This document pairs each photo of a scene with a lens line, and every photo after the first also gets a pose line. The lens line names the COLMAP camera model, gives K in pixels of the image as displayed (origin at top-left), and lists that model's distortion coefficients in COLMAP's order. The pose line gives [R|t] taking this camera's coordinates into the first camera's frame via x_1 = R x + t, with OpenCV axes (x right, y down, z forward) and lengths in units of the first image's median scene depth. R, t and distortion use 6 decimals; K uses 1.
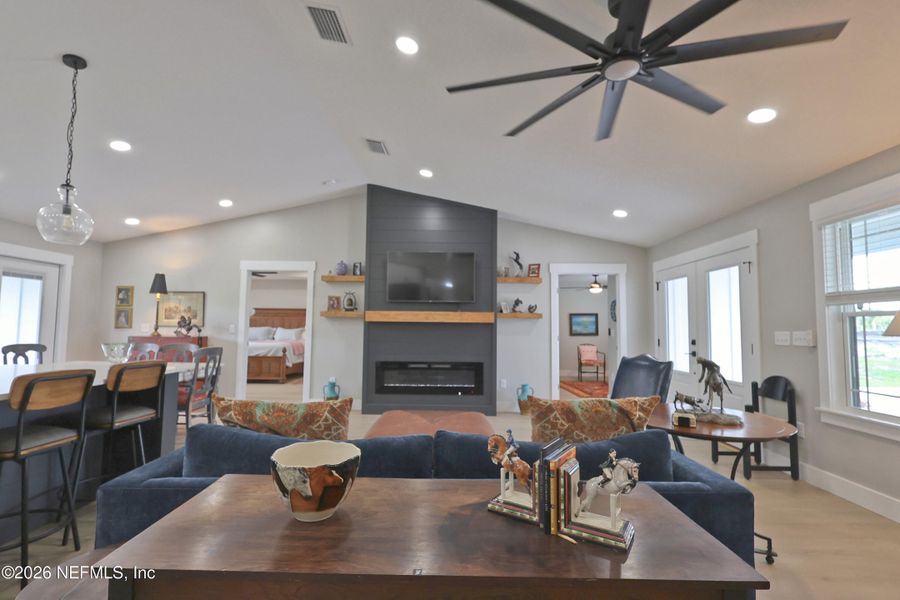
lens RADIAL K [[415.0, 0, 446.9], [0, 415.0, 301.1], [0, 0, 1]] dist [0.000013, -0.000490]
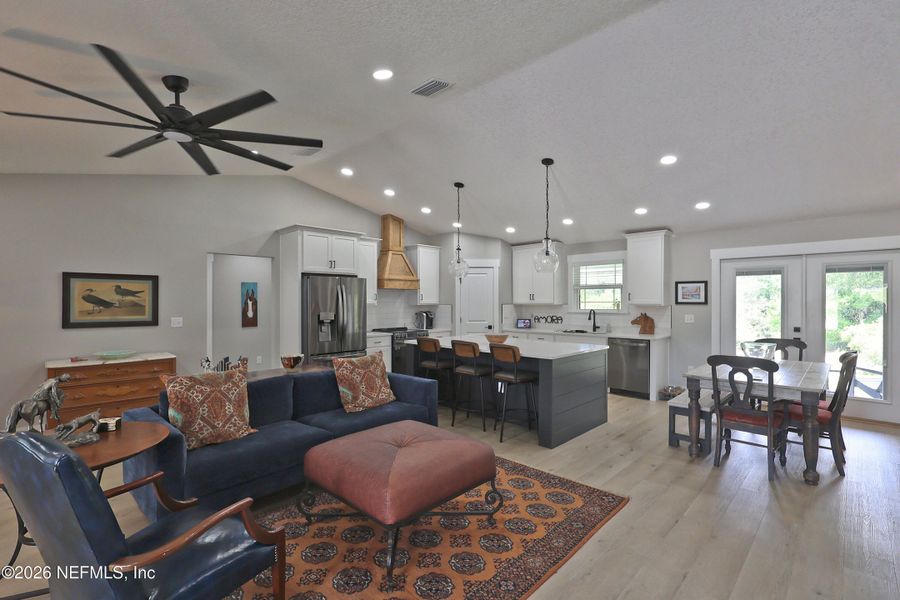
lens RADIAL K [[415.0, 0, 446.9], [0, 415.0, 301.1], [0, 0, 1]] dist [0.000013, -0.000490]
pose [[-0.690736, -0.011859, -0.723010, 0.270477], [0.039320, 0.997770, -0.053930, 0.023013], [0.722037, -0.065680, -0.688729, 0.858329]]
